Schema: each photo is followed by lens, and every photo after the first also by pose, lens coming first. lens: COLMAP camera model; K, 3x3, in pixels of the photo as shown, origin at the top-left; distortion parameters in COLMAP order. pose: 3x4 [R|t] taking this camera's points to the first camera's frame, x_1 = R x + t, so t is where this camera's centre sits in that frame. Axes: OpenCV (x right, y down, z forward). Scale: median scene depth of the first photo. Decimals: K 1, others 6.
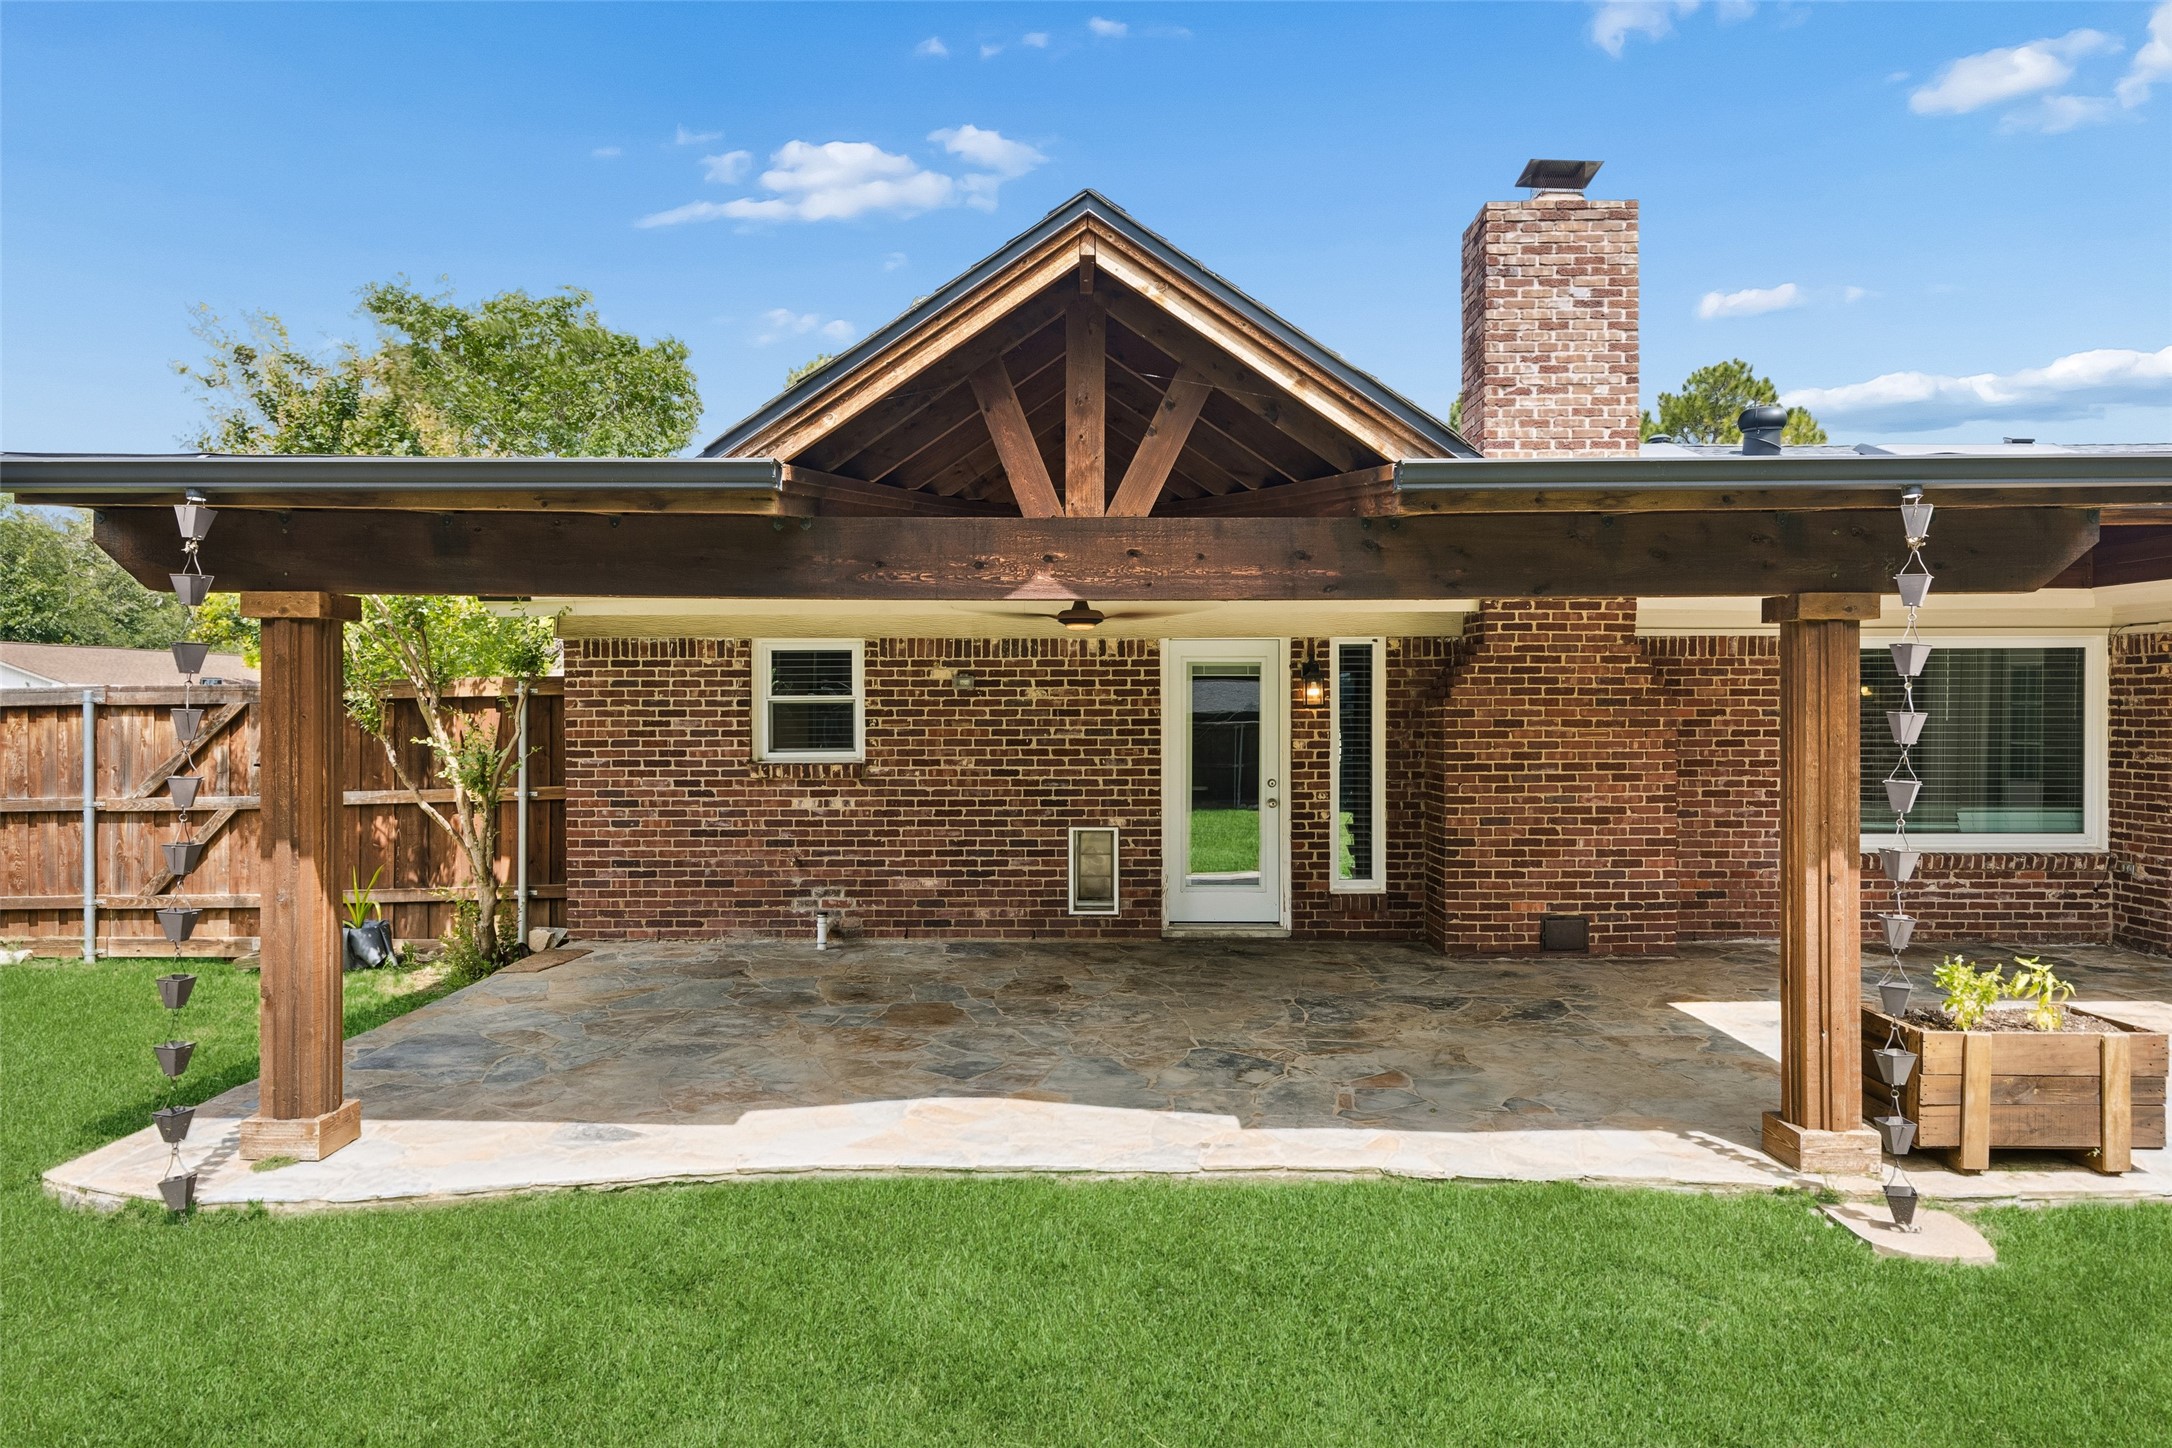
lens RADIAL K [[1413.7, 0, 1083.9], [0, 1413.7, 721.8], [0, 0, 1]] dist [0.005893, 0.001556]
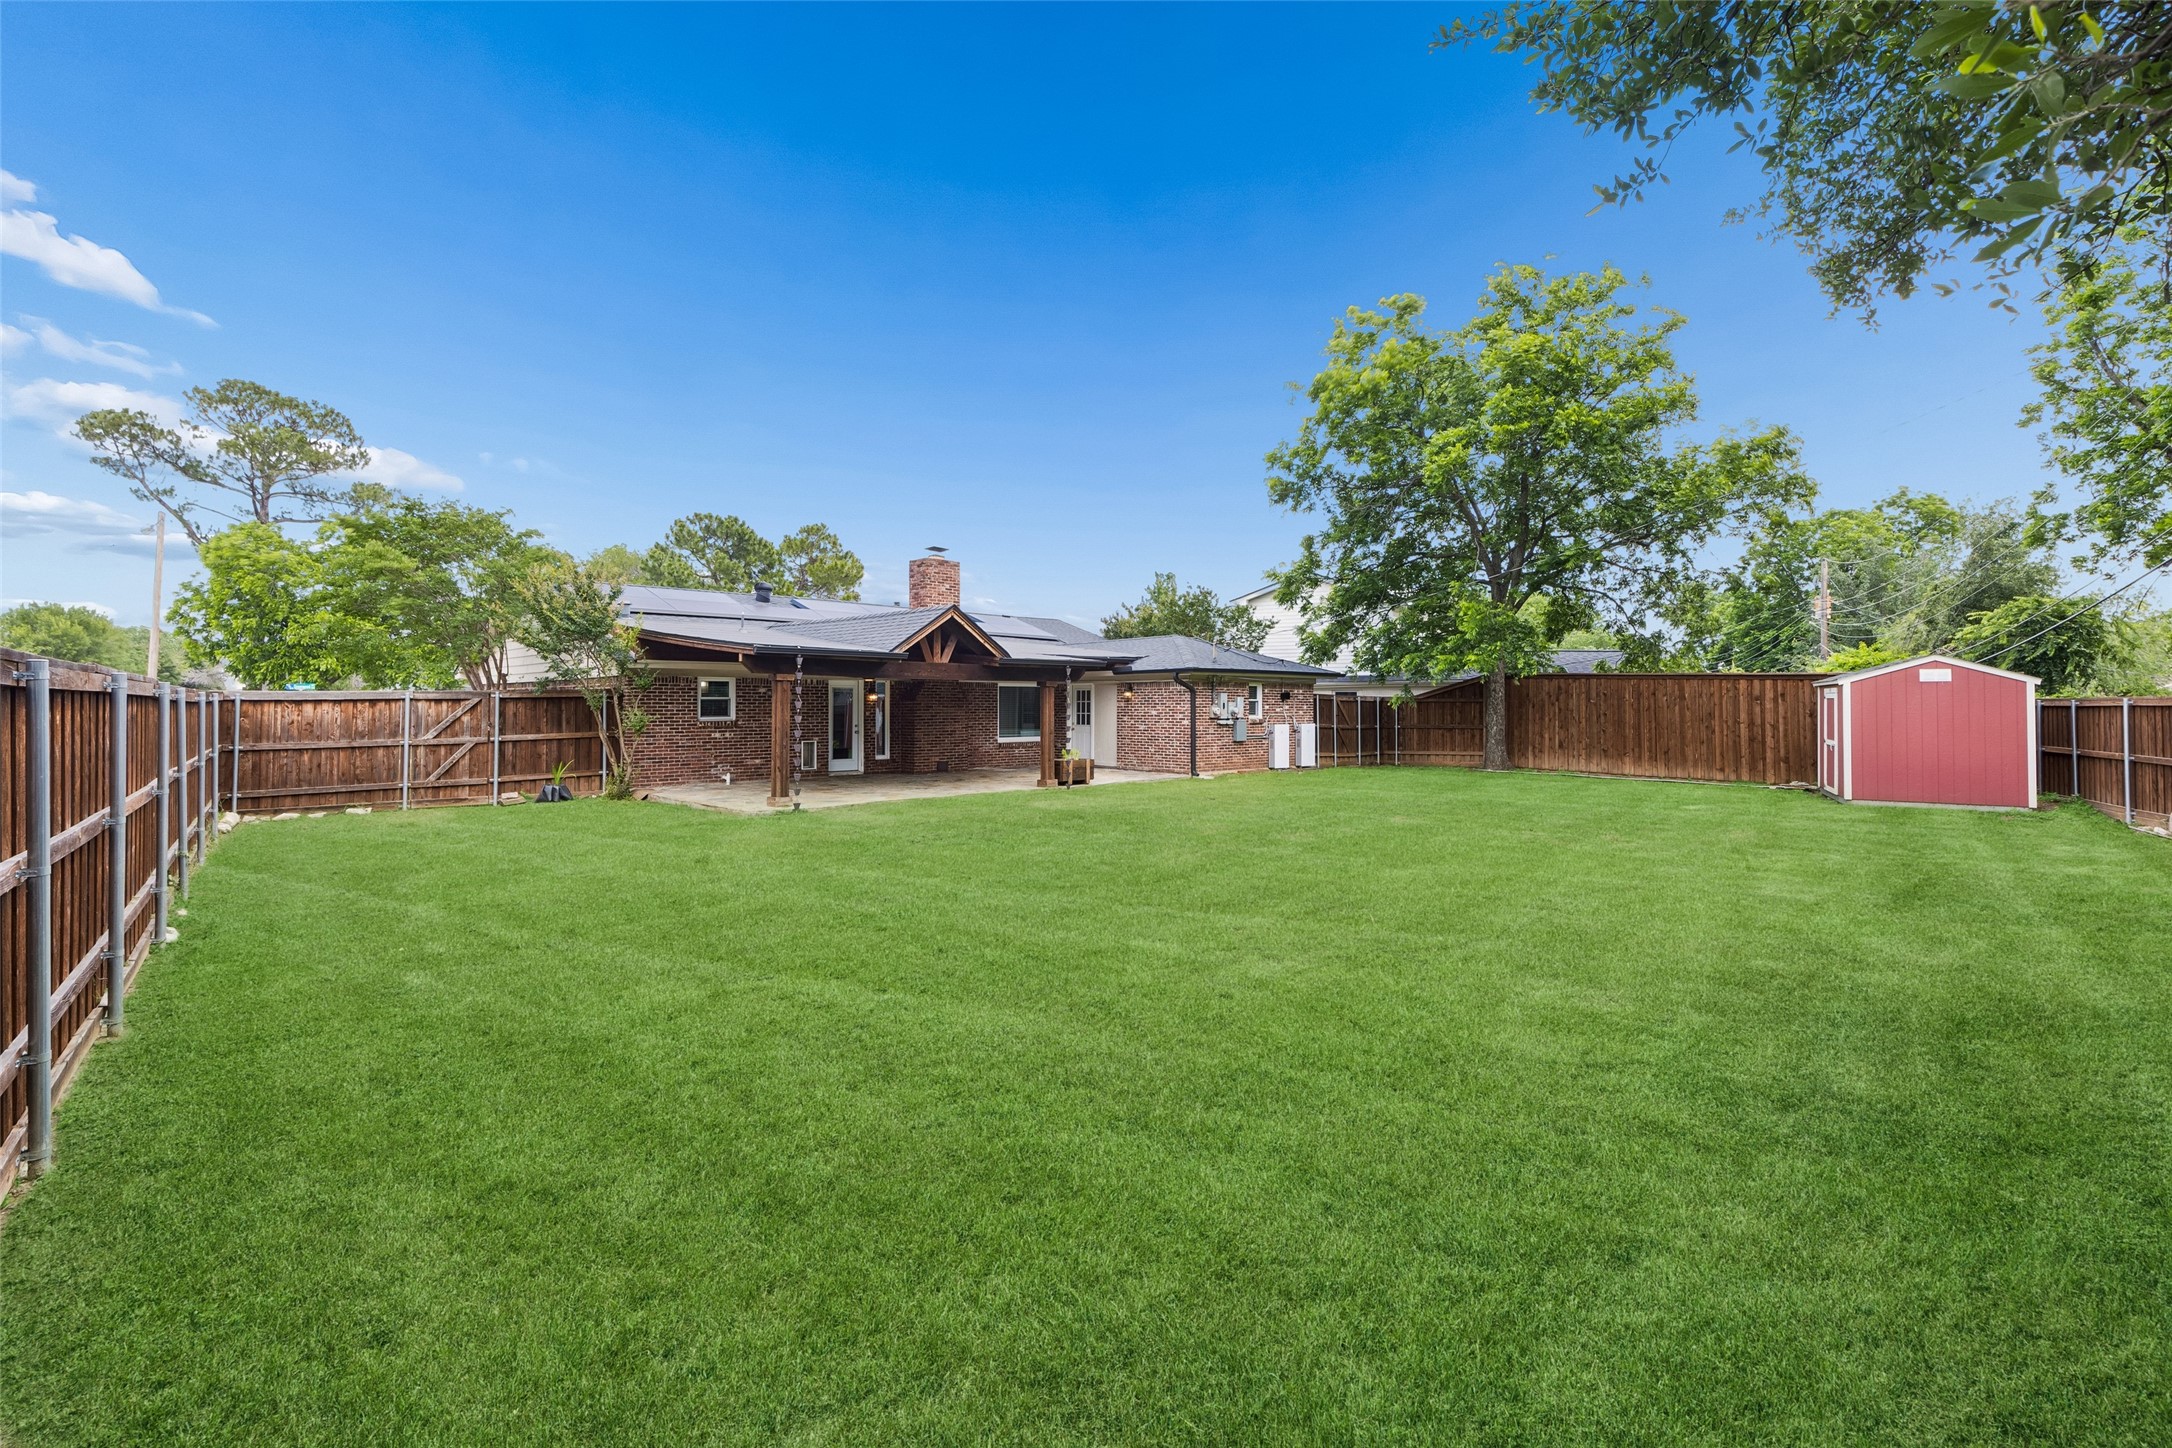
lens RADIAL K [[984.0, 0, 1086.0], [0, 984.0, 712.6], [0, 0, 1]] dist [0.007502, 0.000595]
pose [[0.703724, -0.002969, 0.710468, -1.079608], [0.005489, 0.999984, -0.001258, 0.019210], [-0.710453, 0.004785, 0.703729, -0.919773]]
